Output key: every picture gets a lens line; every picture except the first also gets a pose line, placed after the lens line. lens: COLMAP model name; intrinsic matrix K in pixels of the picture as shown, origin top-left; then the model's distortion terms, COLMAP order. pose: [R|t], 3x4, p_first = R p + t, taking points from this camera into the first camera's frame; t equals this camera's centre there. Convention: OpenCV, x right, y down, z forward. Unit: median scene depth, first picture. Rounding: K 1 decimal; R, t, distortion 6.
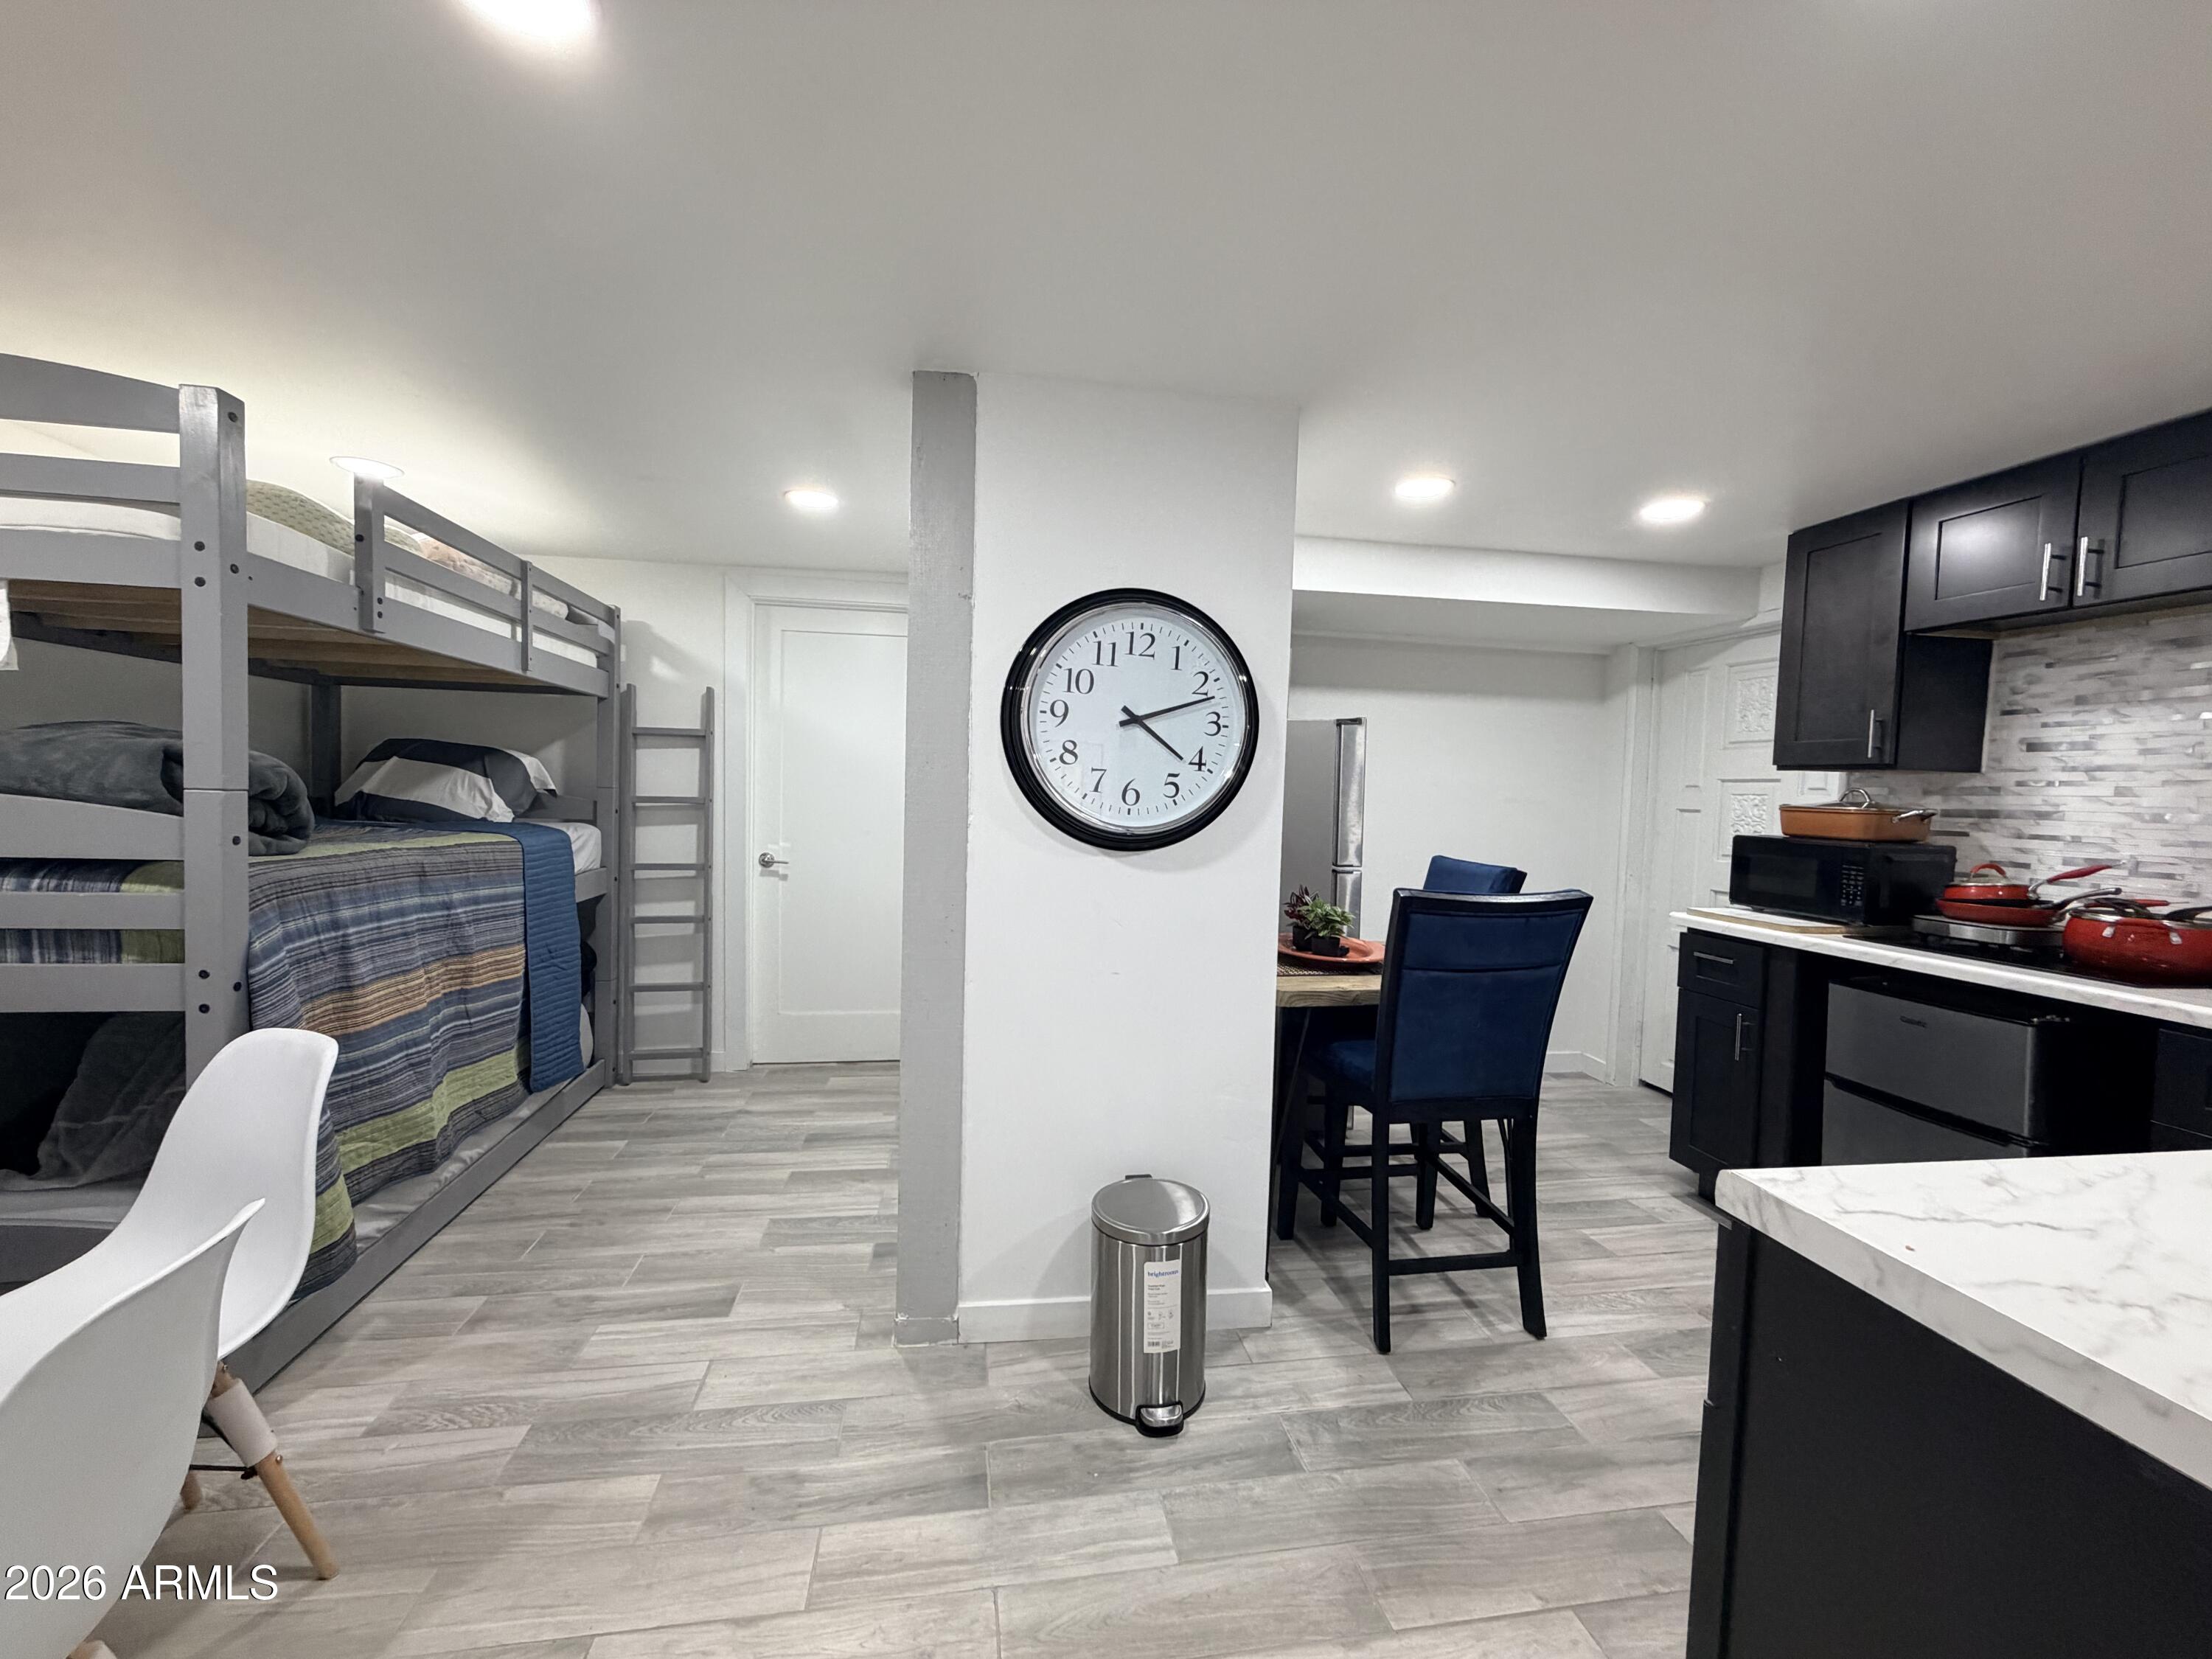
lens RADIAL K [[875.3, 0, 1101.2], [0, 875.3, 829.9], [0, 0, 1]] dist [-0.000375, -0.000517]
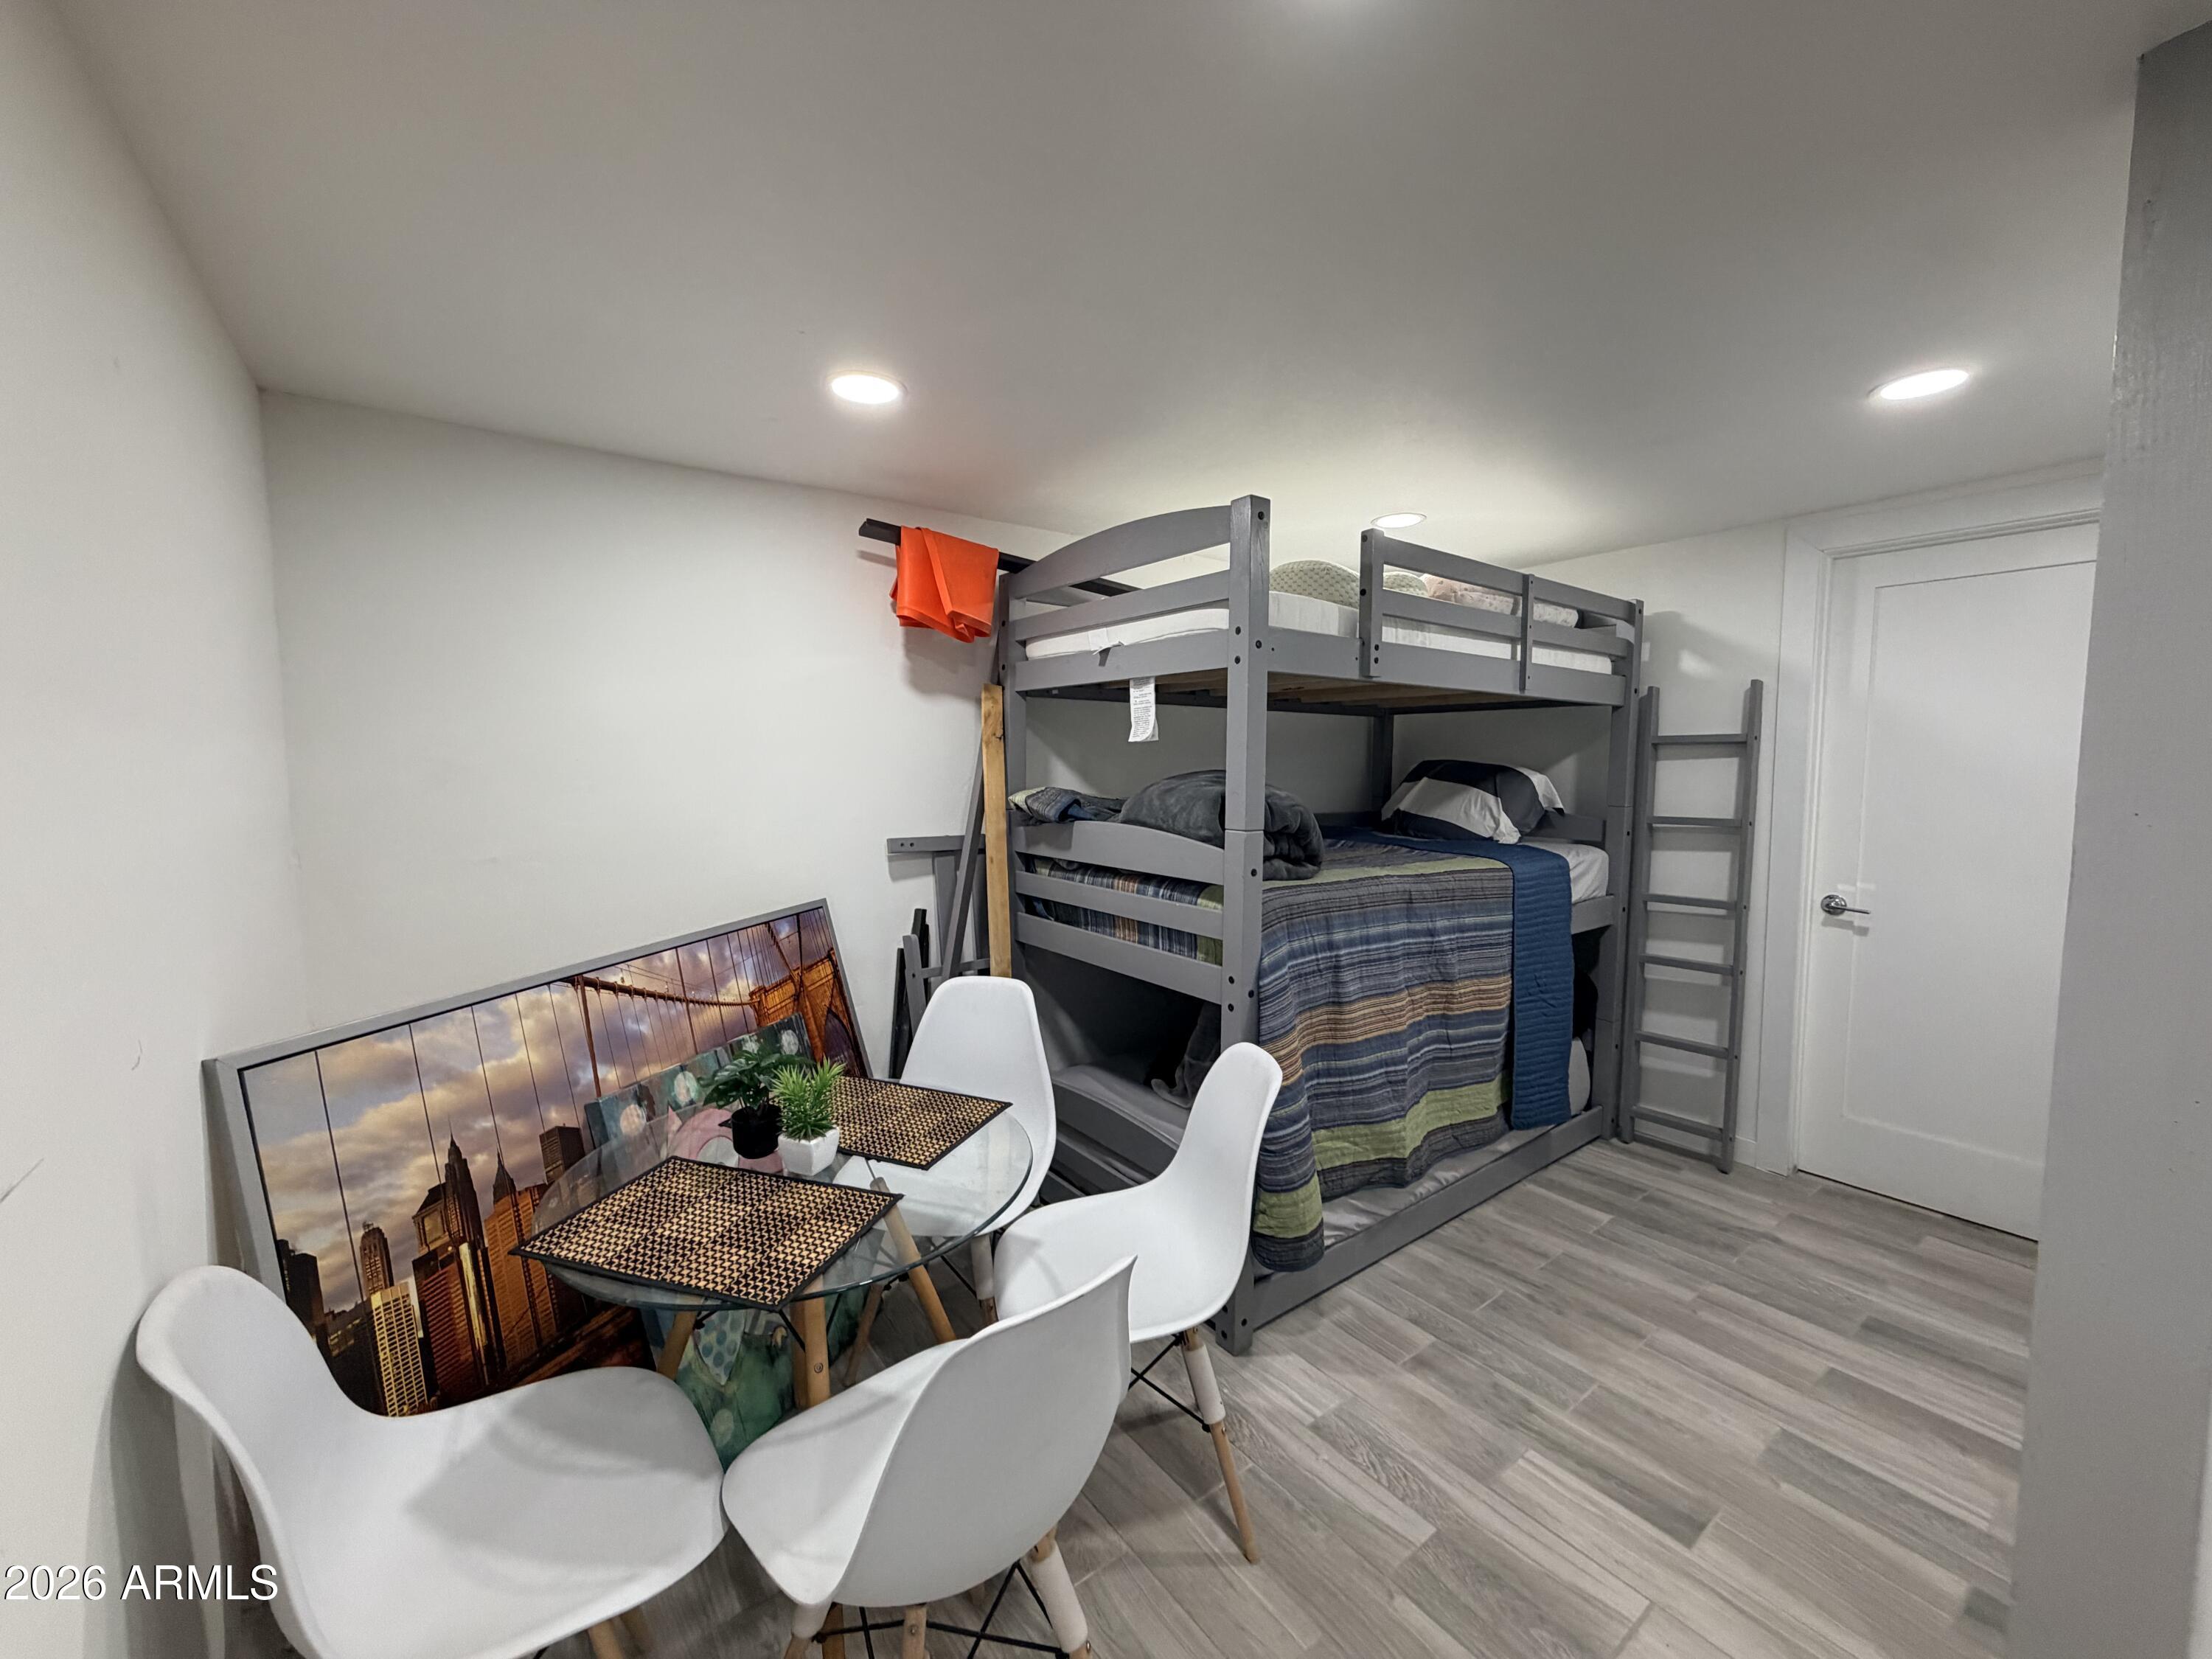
lens RADIAL K [[881.9, 0, 1103.0], [0, 881.9, 827.9], [0, 0, 1]] dist [0.001010, -0.000173]
pose [[0.460175, 0.040195, -0.886918, -0.015967], [-0.032328, 0.999071, 0.028504, -0.060297], [0.887239, 0.015555, 0.461047, 0.206988]]
